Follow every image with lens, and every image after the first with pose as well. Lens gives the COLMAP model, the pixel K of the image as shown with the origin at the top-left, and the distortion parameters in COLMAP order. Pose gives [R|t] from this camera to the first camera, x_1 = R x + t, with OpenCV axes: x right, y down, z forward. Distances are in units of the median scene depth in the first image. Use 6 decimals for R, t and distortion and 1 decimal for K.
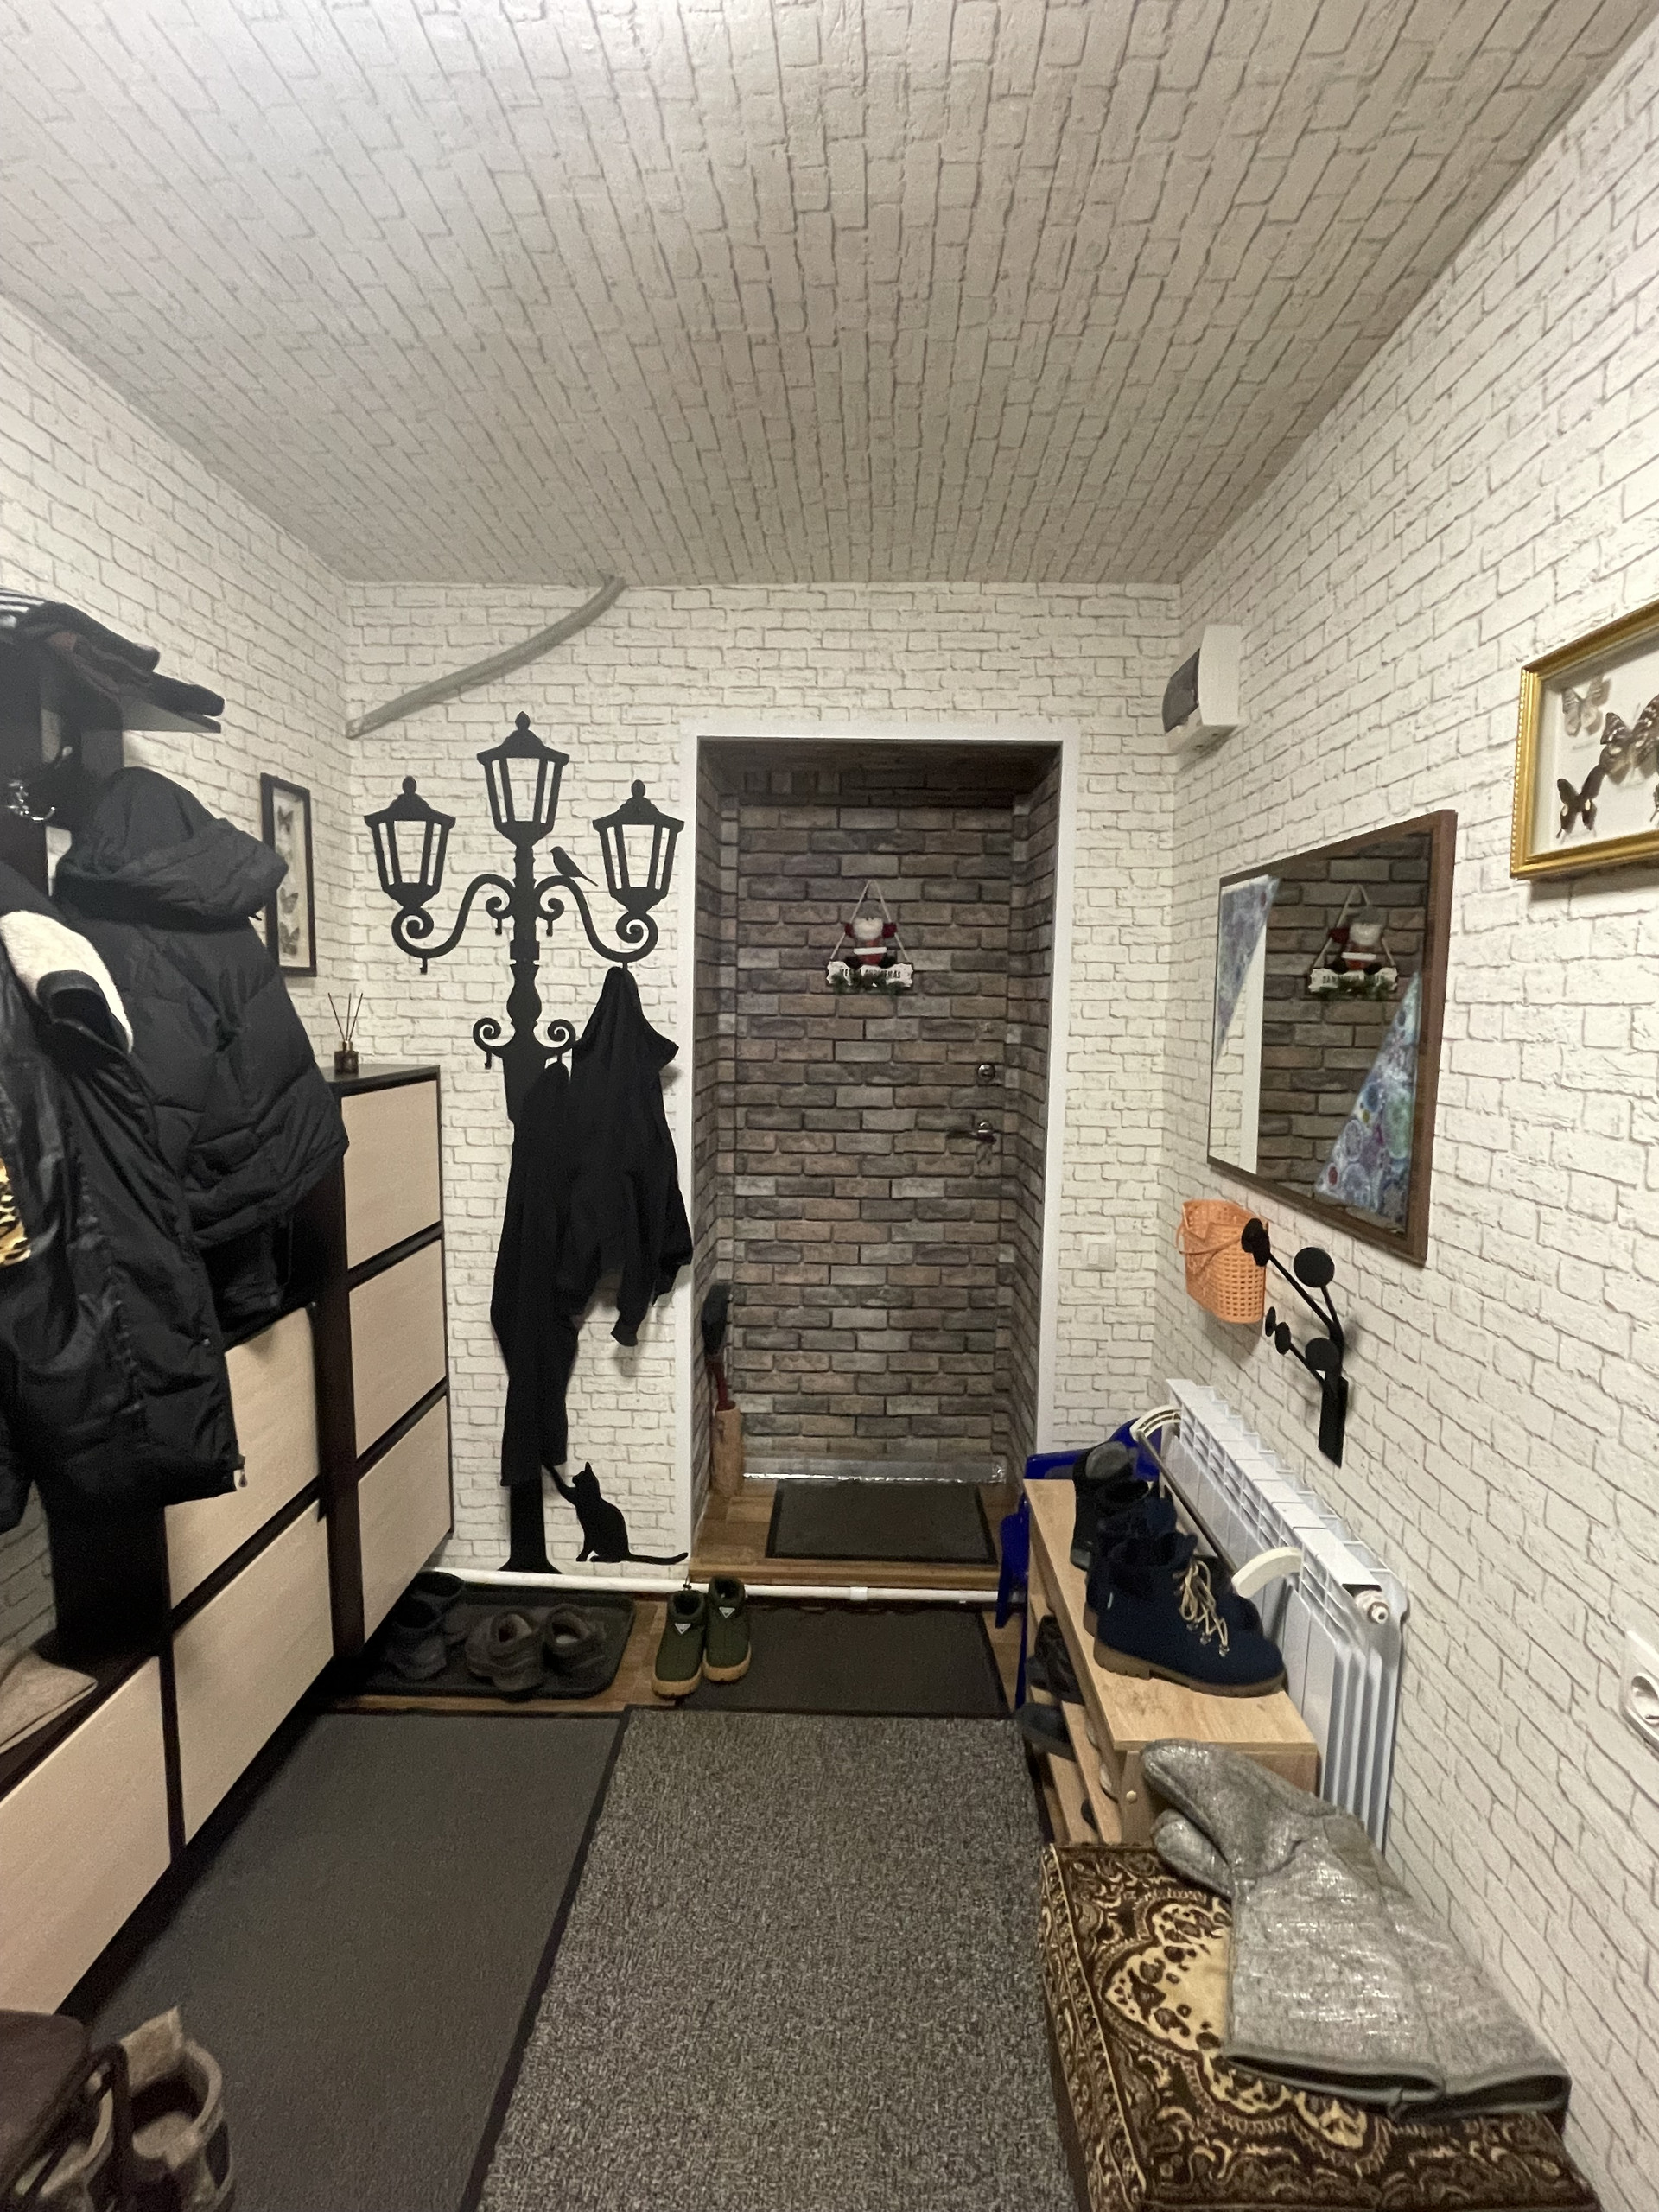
lens RADIAL K [[1041.9, 0, 832.8], [0, 1041.9, 1104.7], [0, 0, 1]] dist [-0.021322, 0.001534]
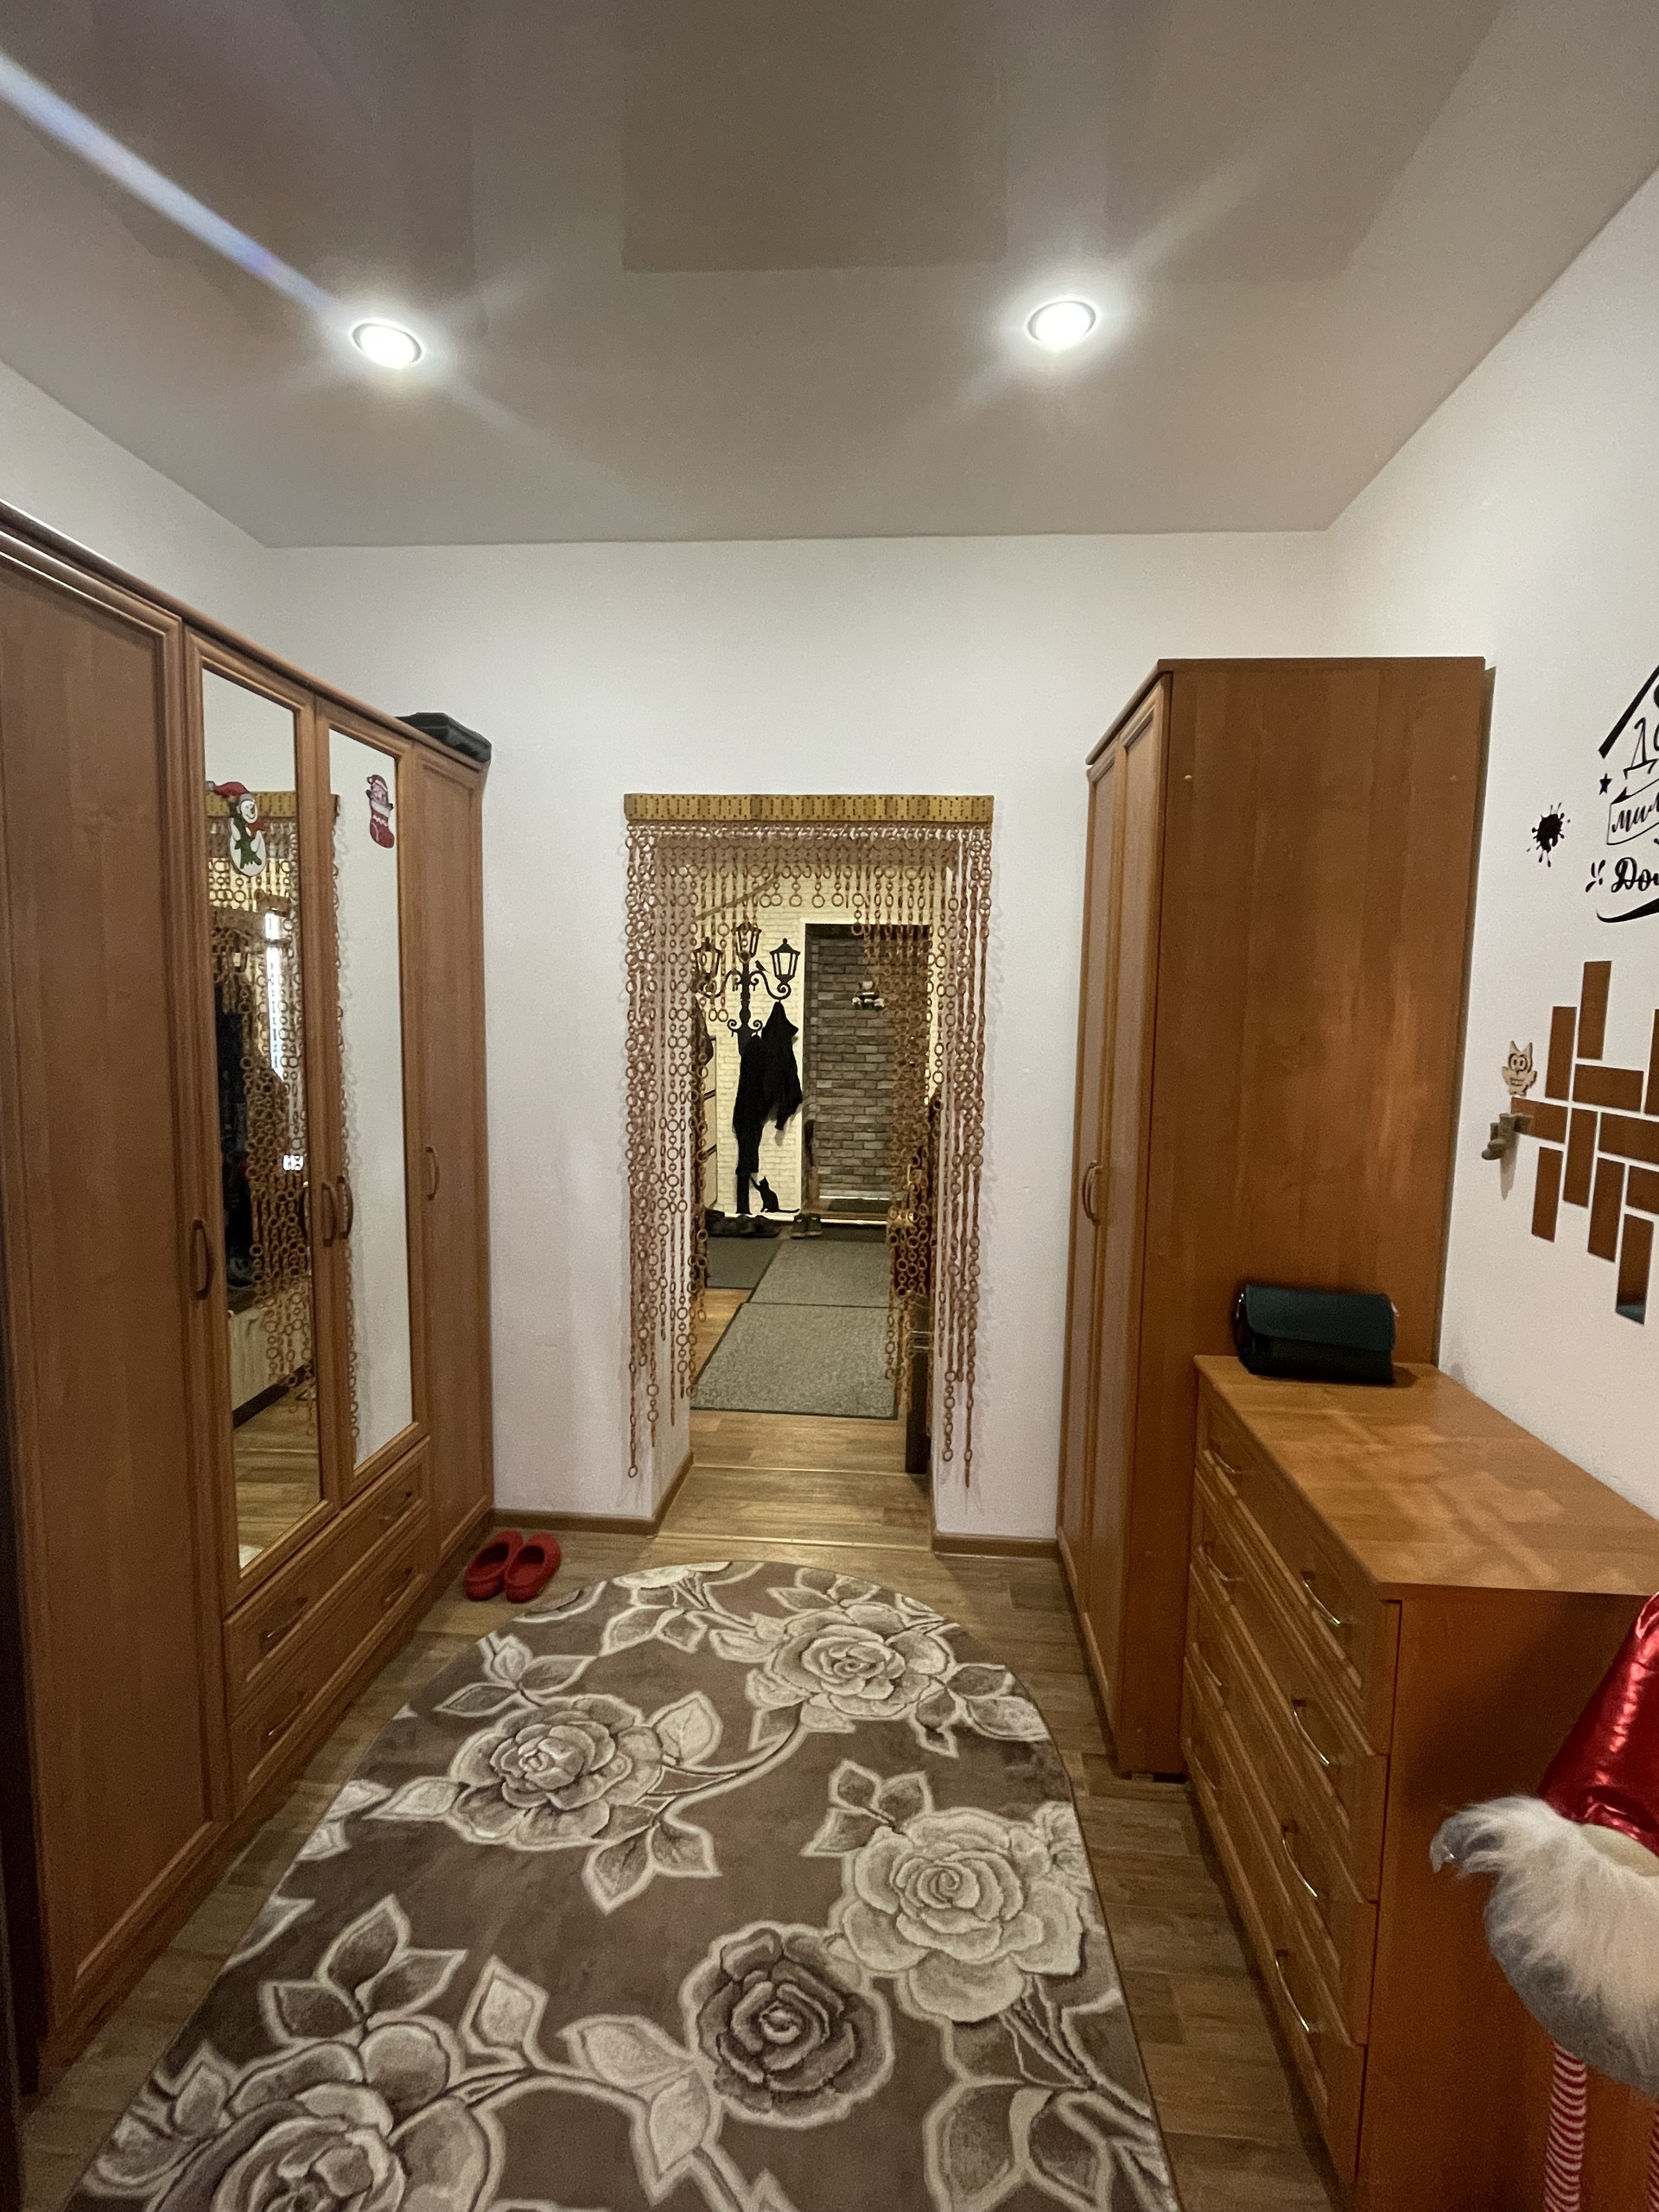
lens RADIAL K [[1041.9, 0, 828.1], [0, 1041.9, 1088.2], [0, 0, 1]] dist [-0.021322, 0.001534]
pose [[0.997513, 0.004224, -0.070363, 0.140320], [-0.005160, 0.999900, -0.013131, 0.147019], [0.070301, 0.013461, 0.997435, -1.895041]]
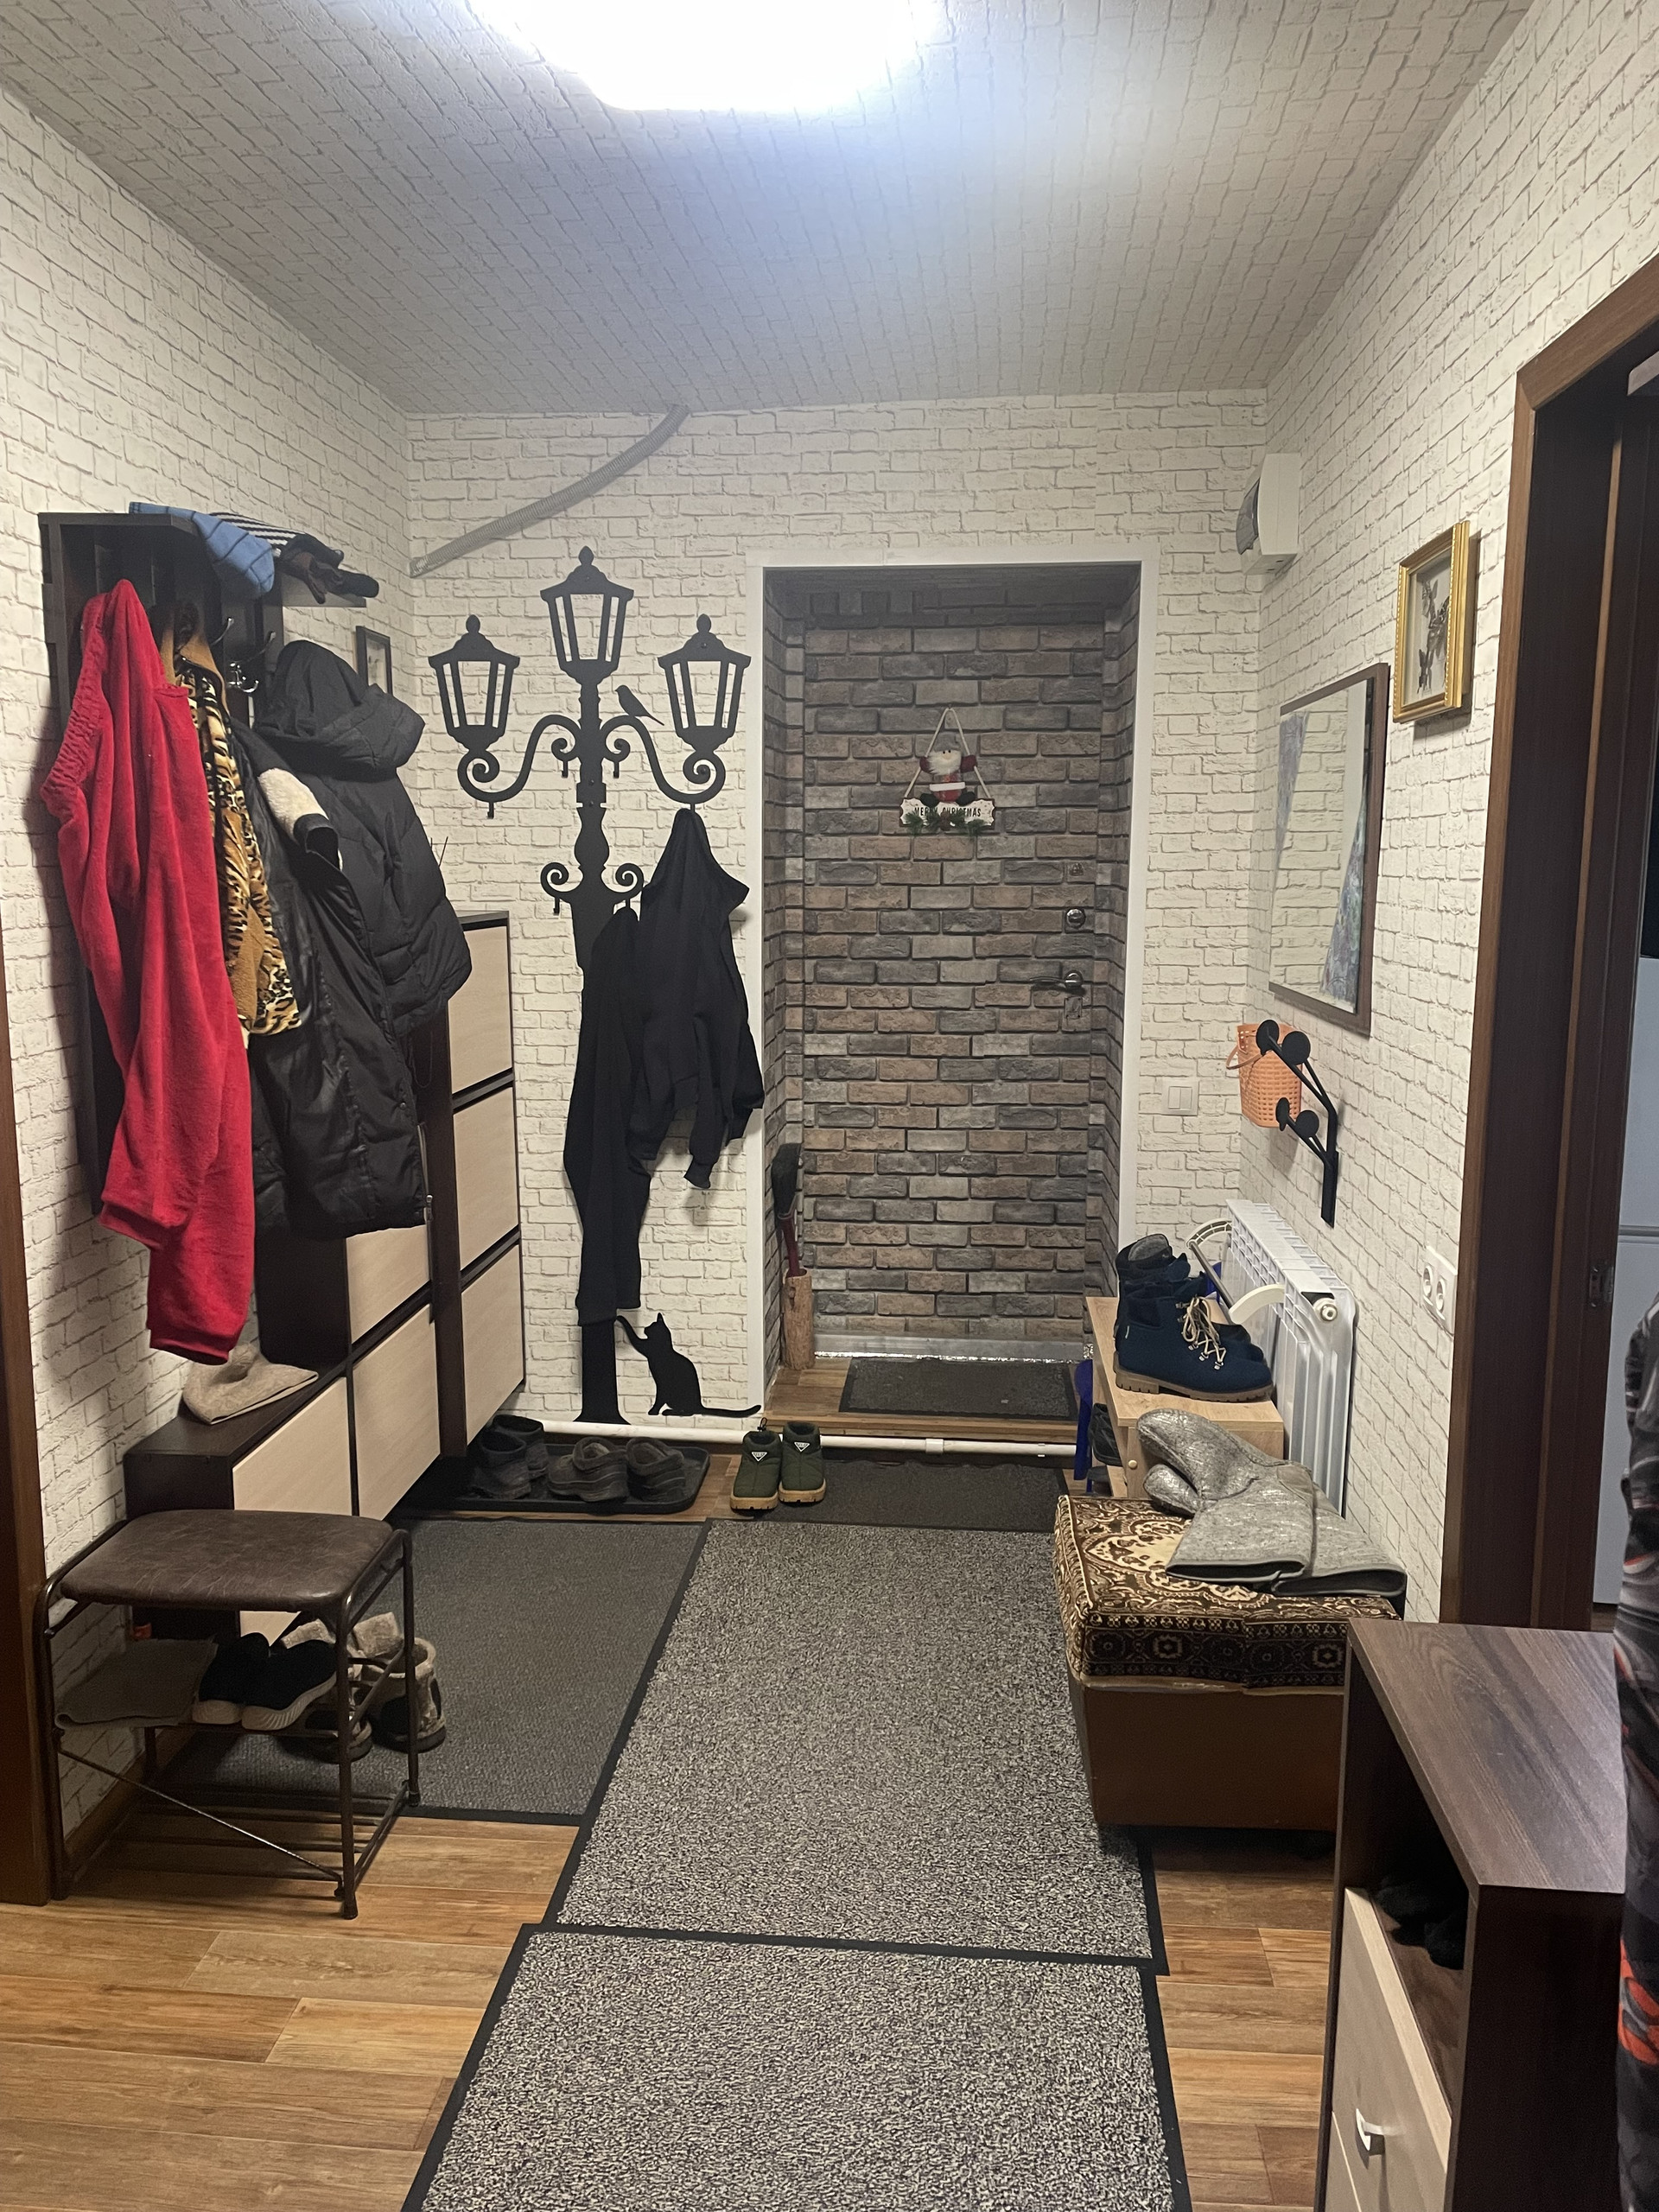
lens RADIAL K [[1649.4, 0, 814.6], [0, 1649.4, 1116.1], [0, 0, 1]] dist [0.068374, -0.053340]
pose [[0.997072, -0.004439, -0.076335, 0.034016], [0.008343, 0.998669, 0.050895, 0.080552], [0.076008, -0.051383, 0.995782, -0.571372]]
